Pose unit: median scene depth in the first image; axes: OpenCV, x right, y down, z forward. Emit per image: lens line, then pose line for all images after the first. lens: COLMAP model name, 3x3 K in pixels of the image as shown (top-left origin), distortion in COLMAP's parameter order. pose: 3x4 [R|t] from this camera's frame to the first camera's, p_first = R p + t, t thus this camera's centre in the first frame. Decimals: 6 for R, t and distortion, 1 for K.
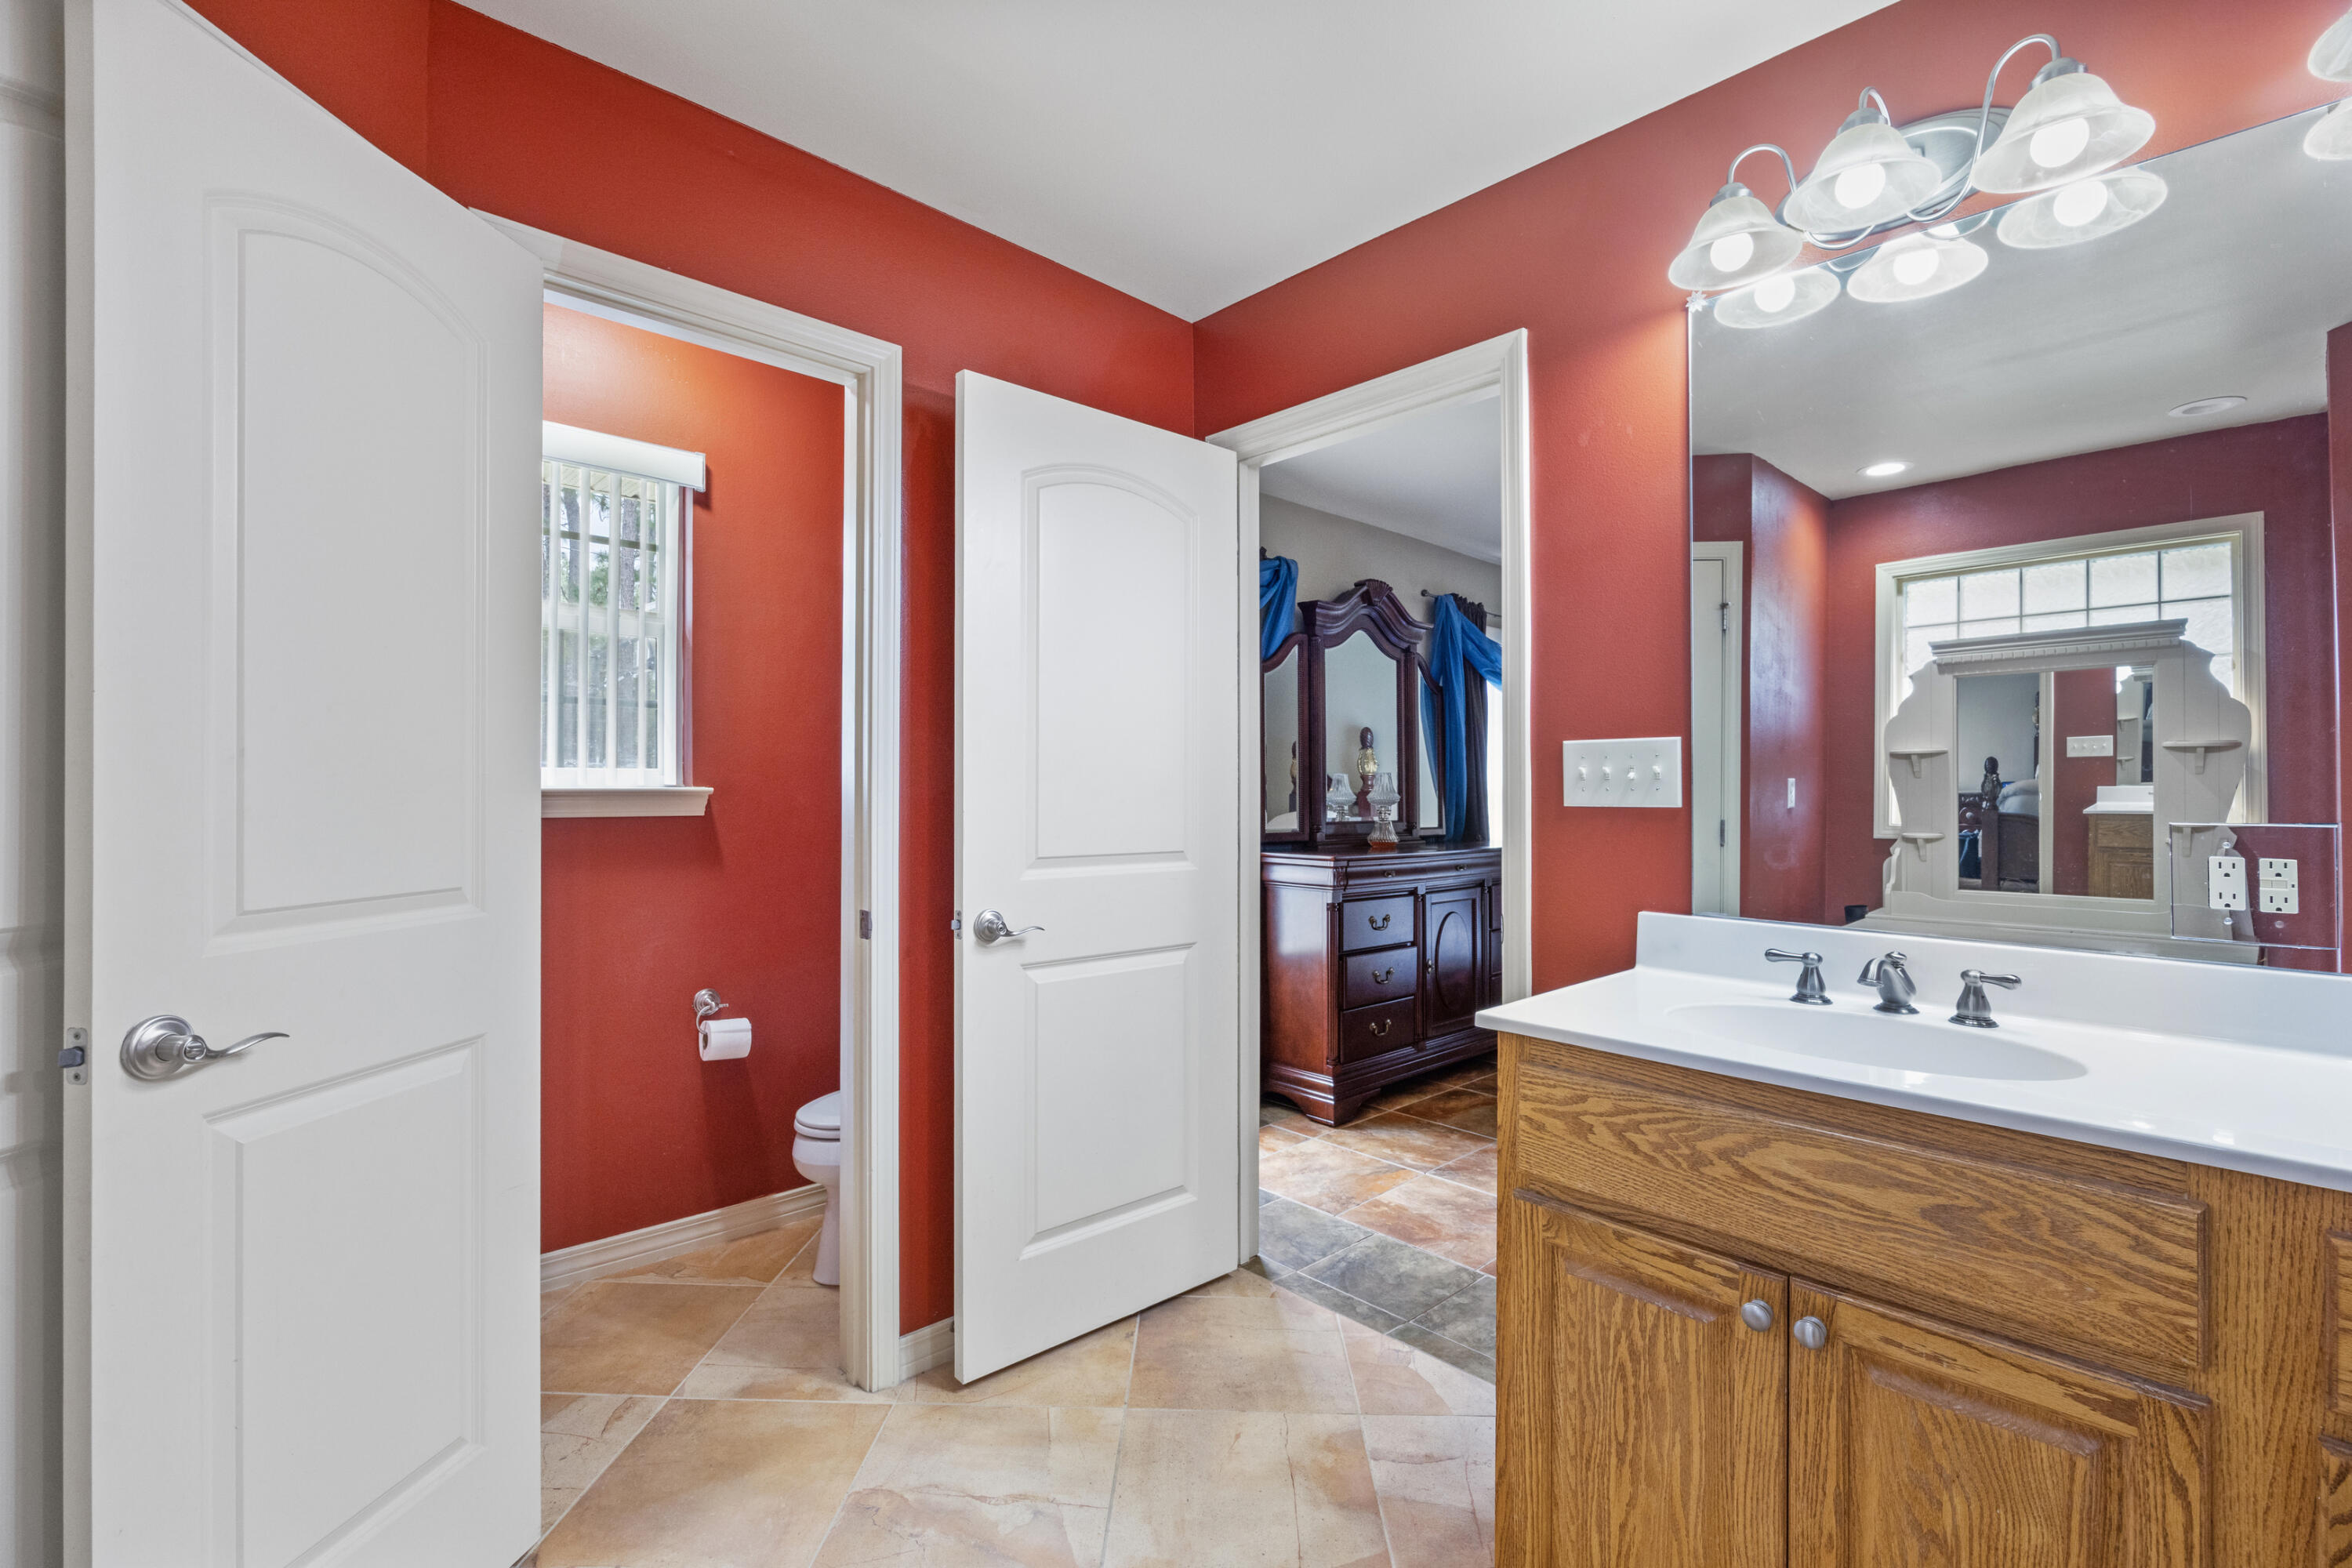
lens RADIAL K [[1116.7, 0, 1176.0], [0, 1116.7, 784.0], [0, 0, 1]] dist [-0.001594, -0.000776]
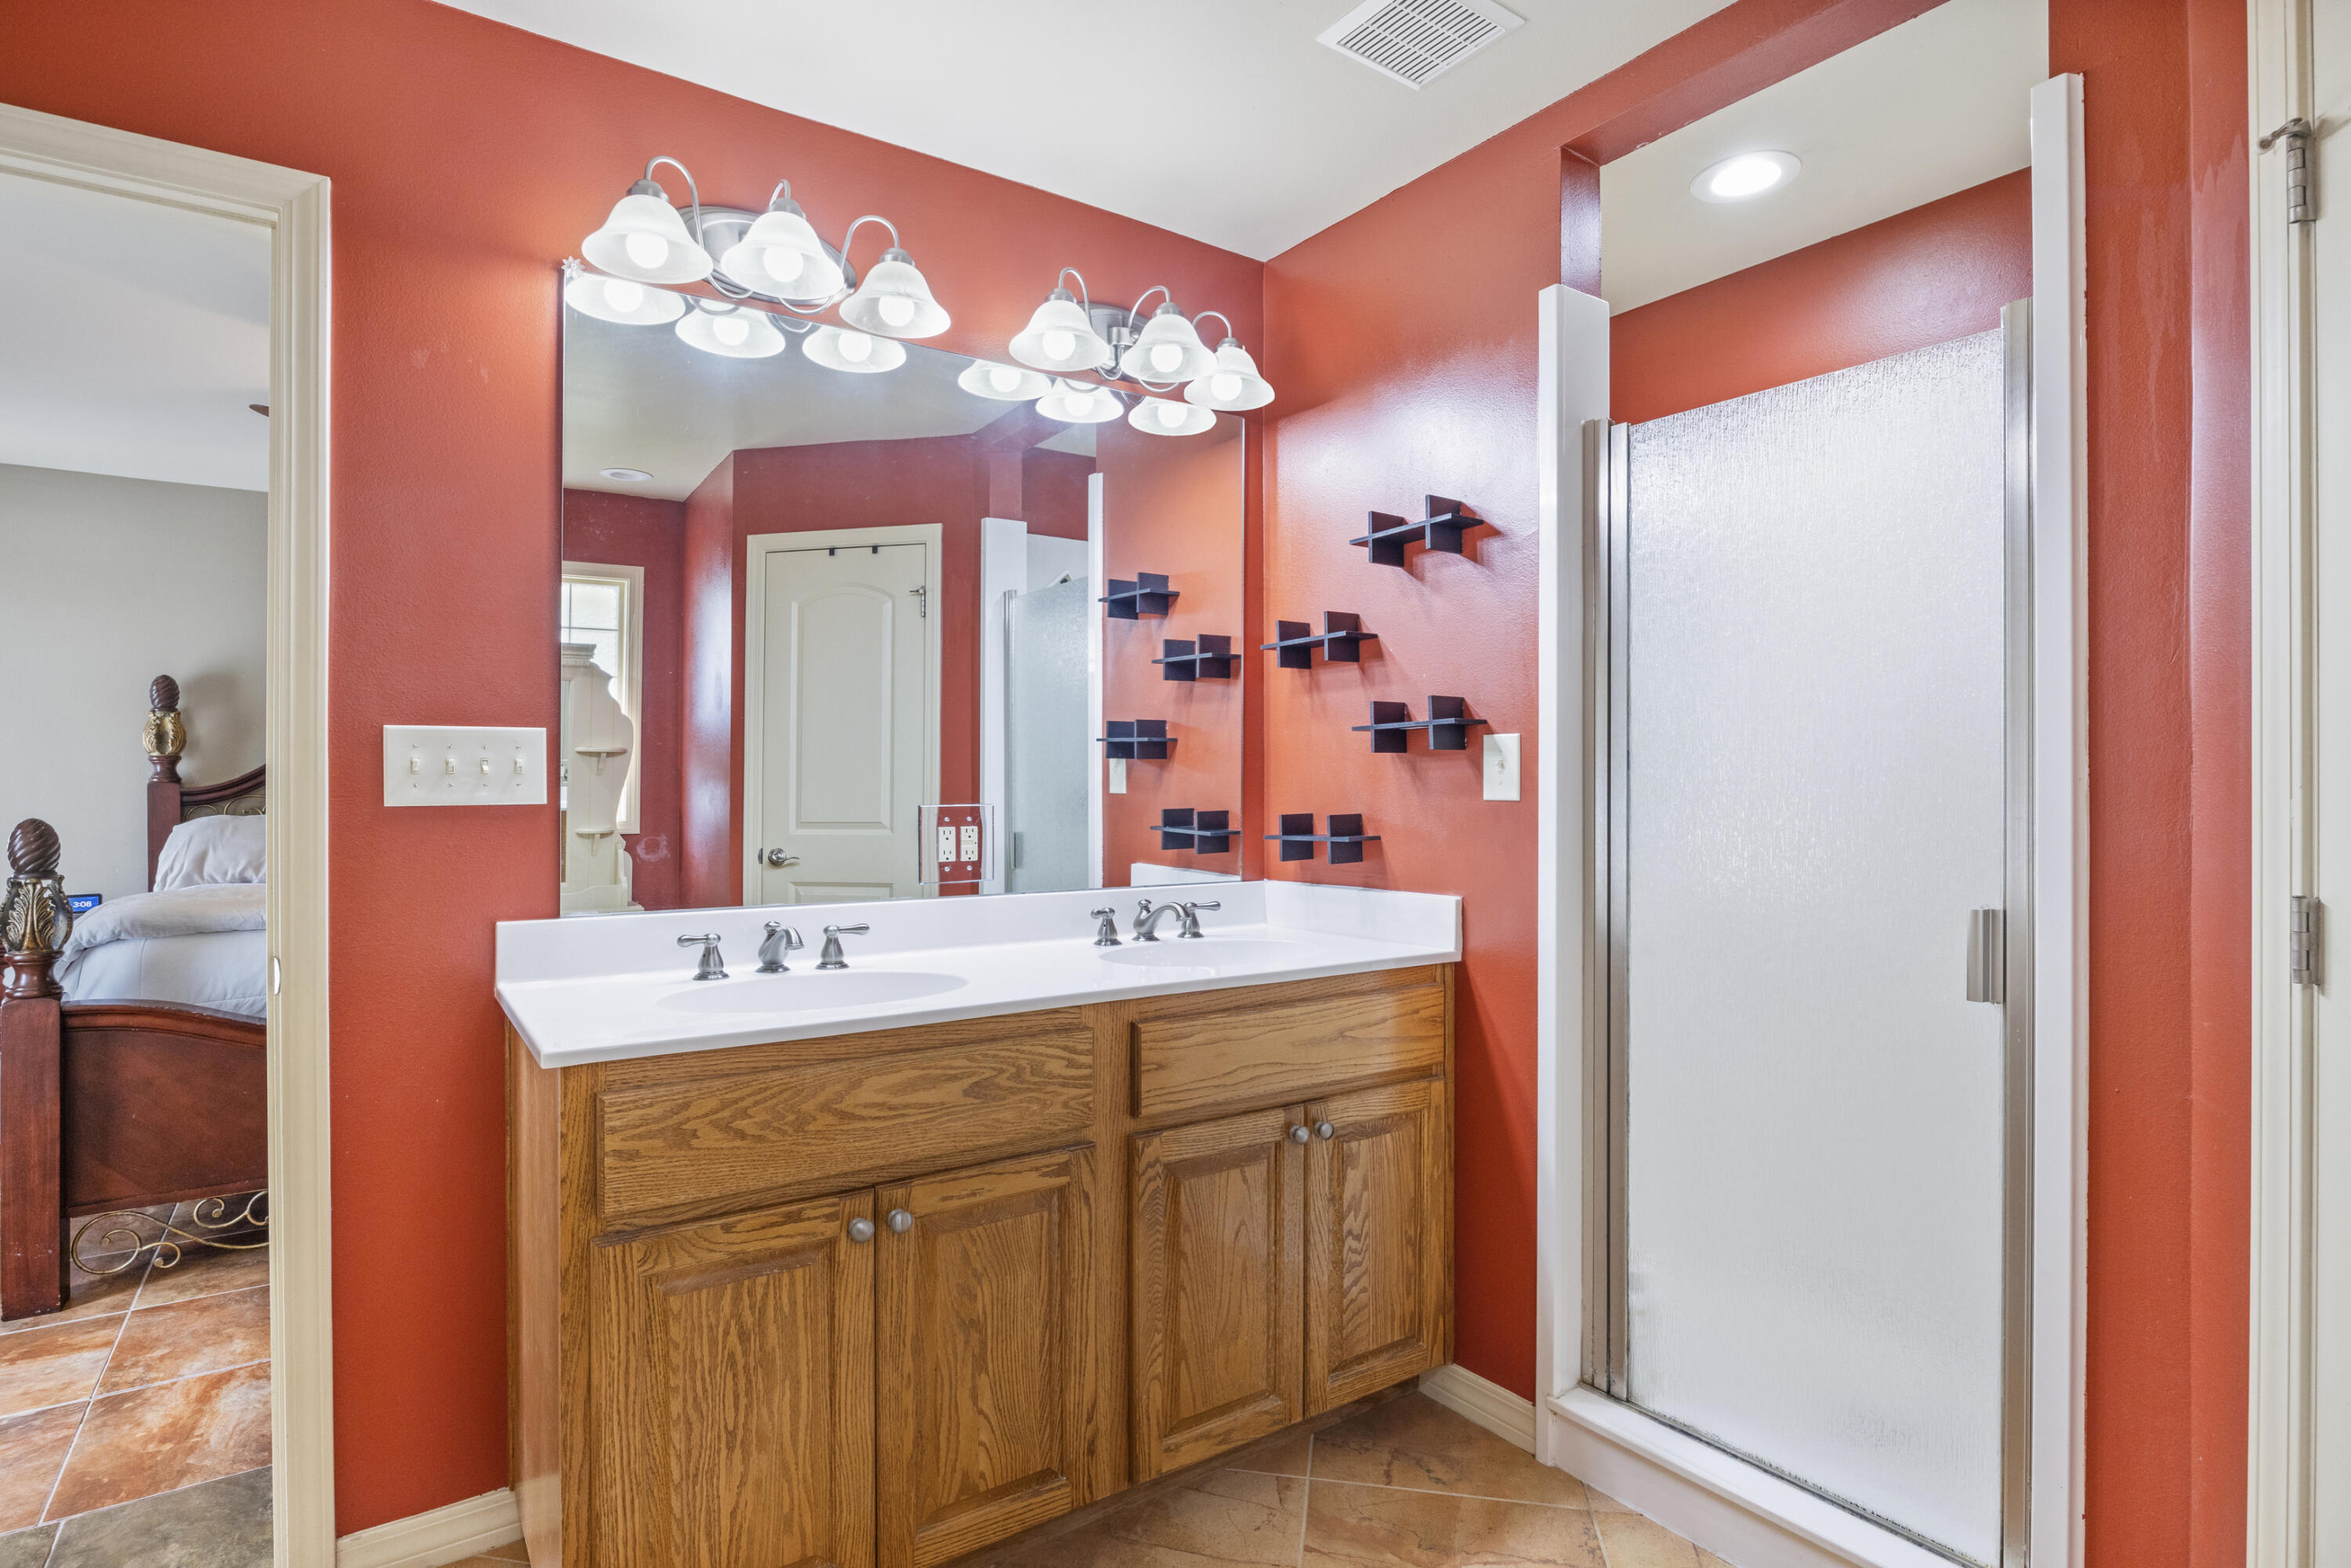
lens RADIAL K [[1164.1, 0, 1168.0], [0, 1164.1, 803.1], [0, 0, 1]] dist [0.001561, 0.000395]
pose [[0.127157, -0.016670, 0.991742, -0.592638], [-0.000632, 0.999857, 0.016888, 0.004896], [-0.991882, -0.002774, 0.127129, 0.481364]]
